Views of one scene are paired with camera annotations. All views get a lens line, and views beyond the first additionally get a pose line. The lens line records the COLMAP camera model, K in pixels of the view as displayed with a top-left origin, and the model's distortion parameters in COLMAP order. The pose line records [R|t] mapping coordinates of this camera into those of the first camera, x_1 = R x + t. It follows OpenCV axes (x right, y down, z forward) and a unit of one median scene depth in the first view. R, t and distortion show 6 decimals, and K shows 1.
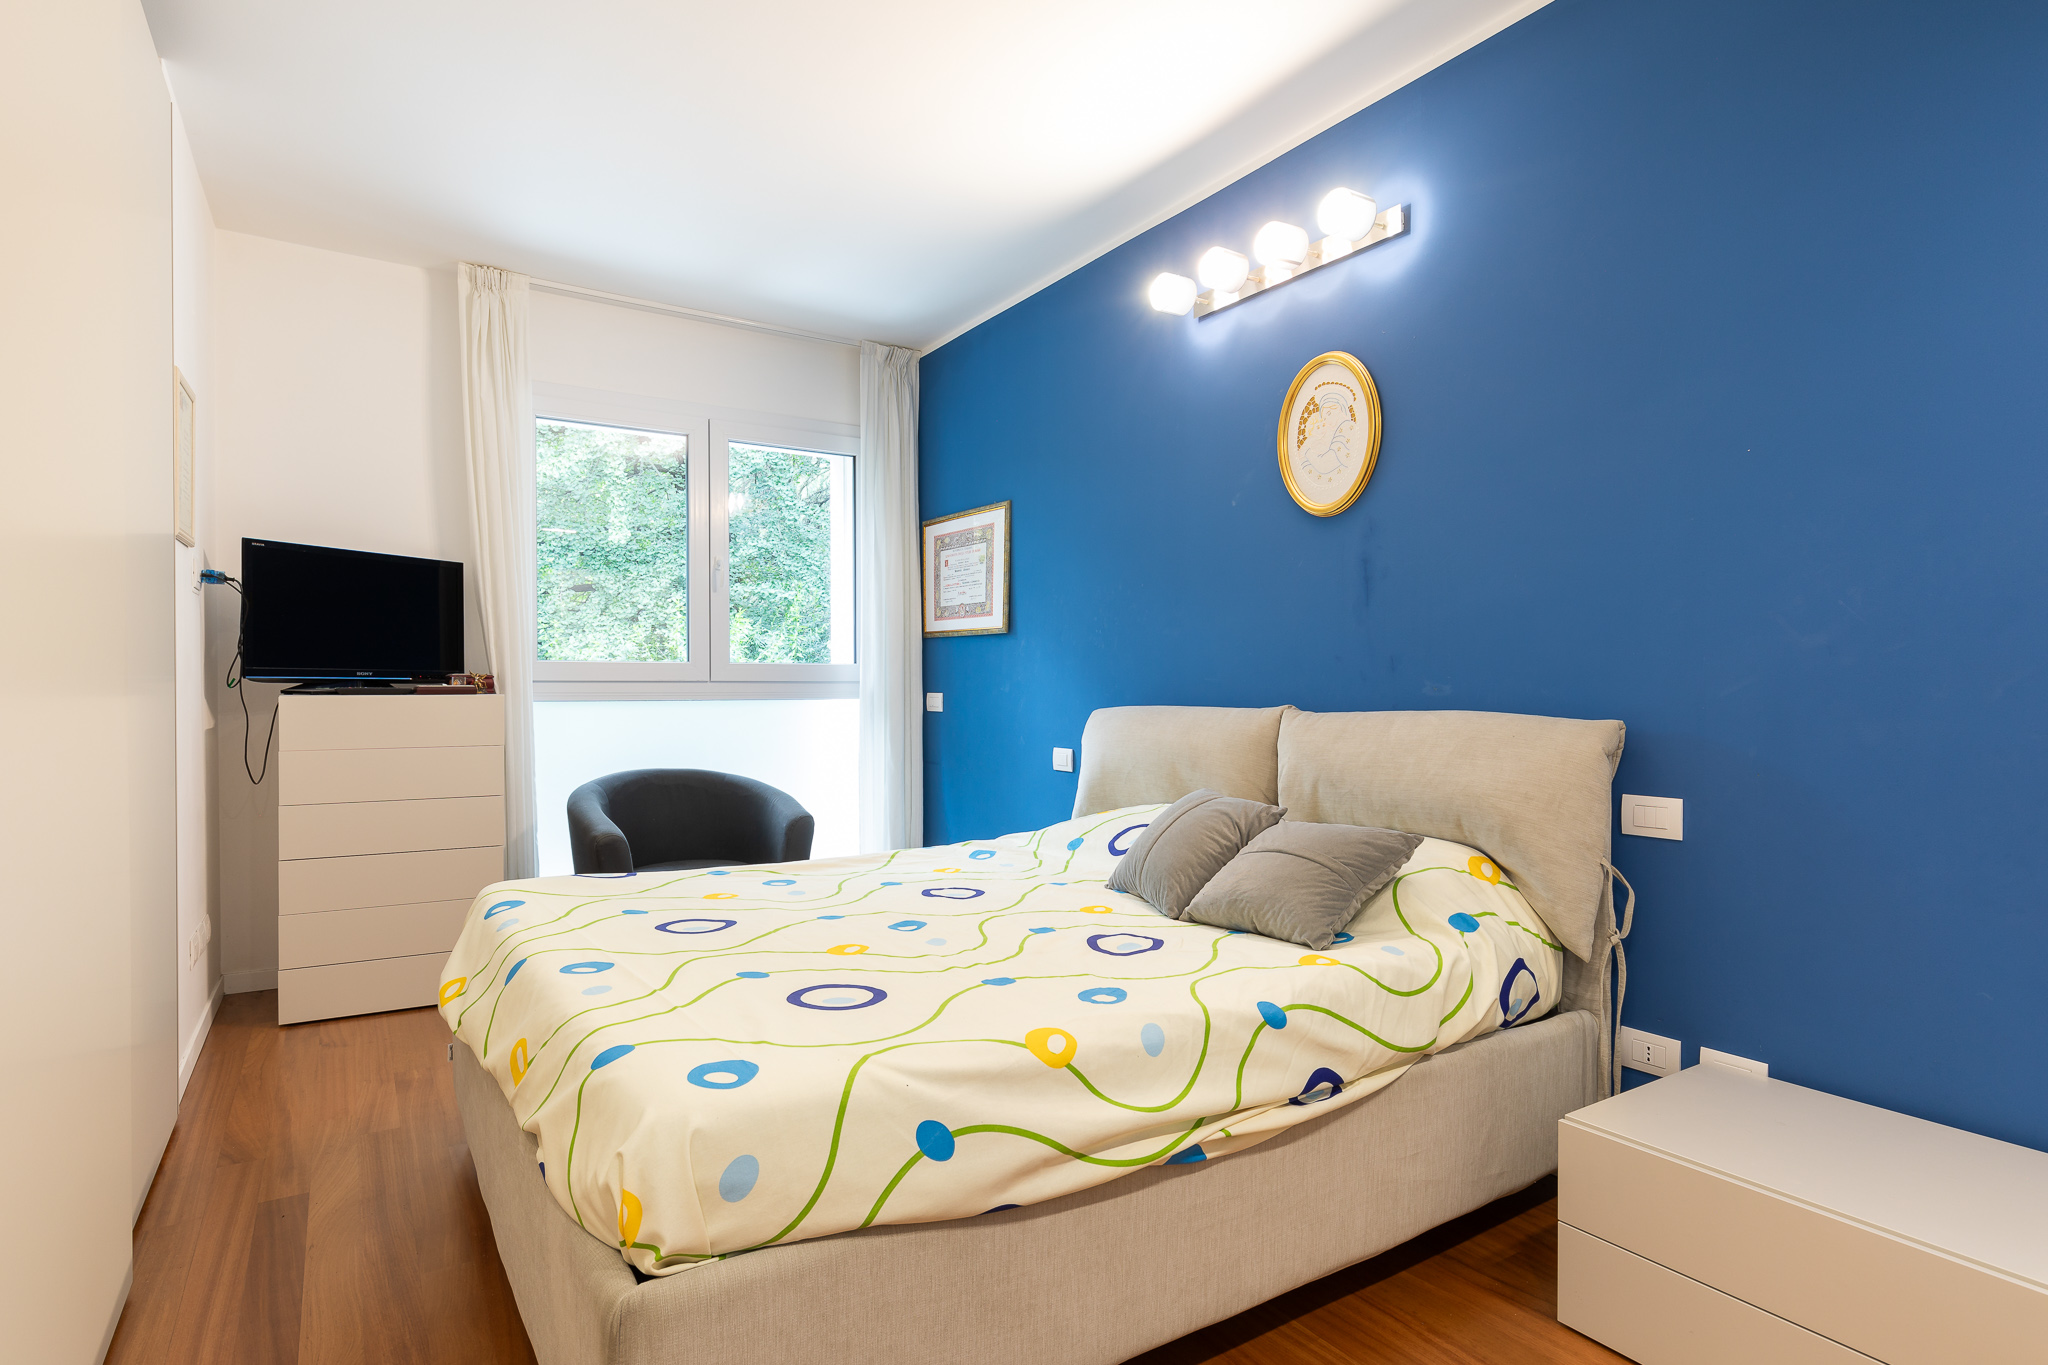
lens RADIAL K [[1052.8, 0, 1016.8], [0, 1052.8, 695.1], [0, 0, 1]] dist [0.000188, 0.000031]
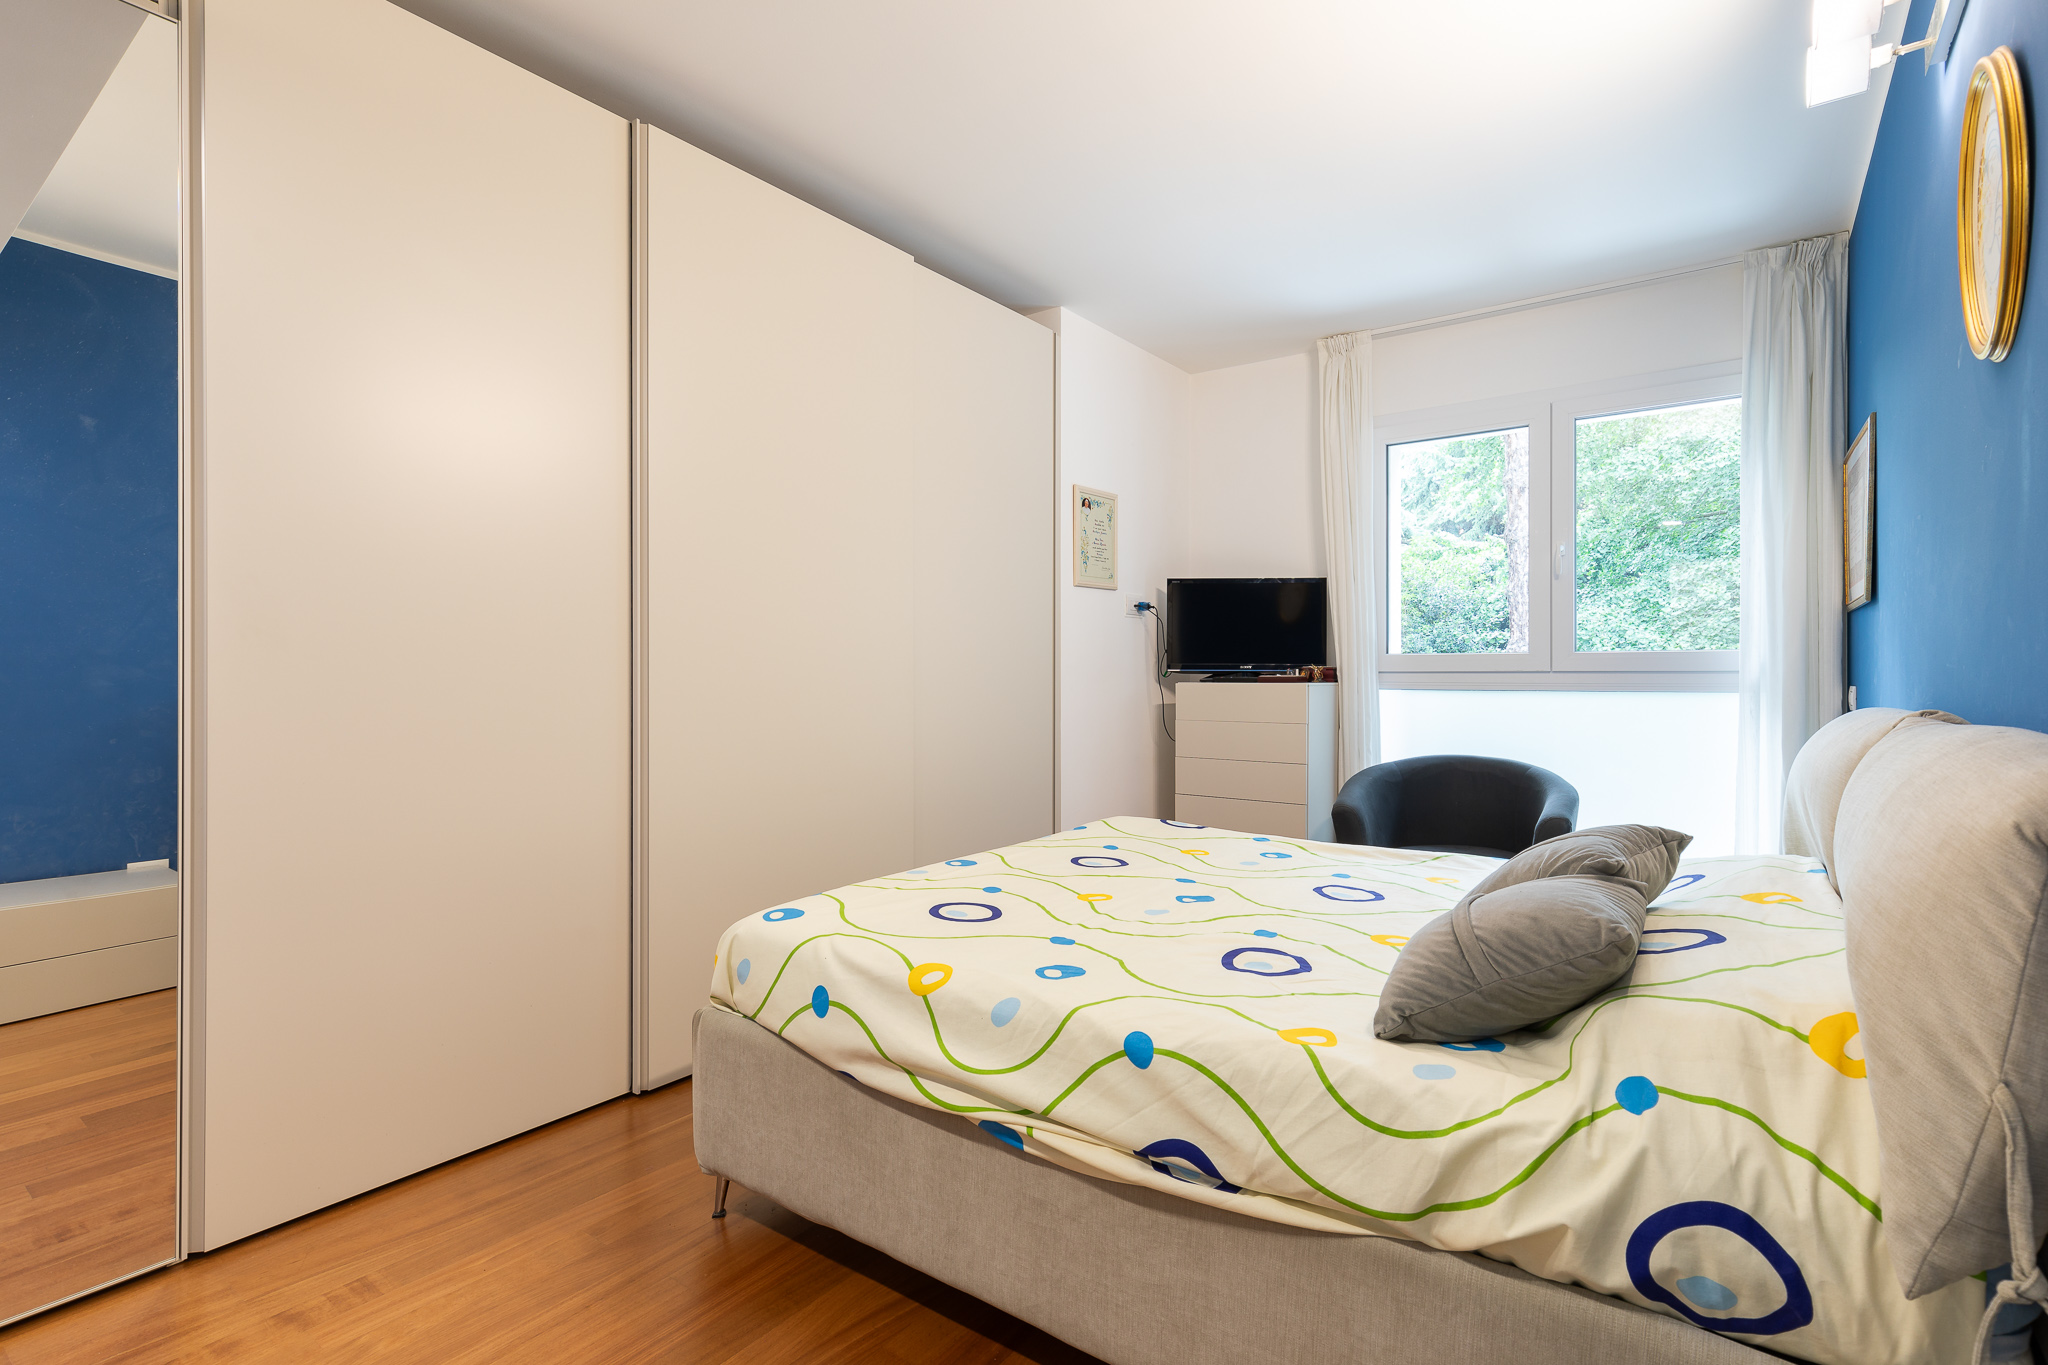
lens RADIAL K [[937.8, 0, 1018.9], [0, 937.8, 673.1], [0, 0, 1]] dist [0.011012, 0.000456]
pose [[0.383353, -0.002450, -0.923598, 0.851463], [-0.009269, 0.999936, -0.006500, -0.003729], [0.923555, 0.011053, 0.383306, 0.553599]]
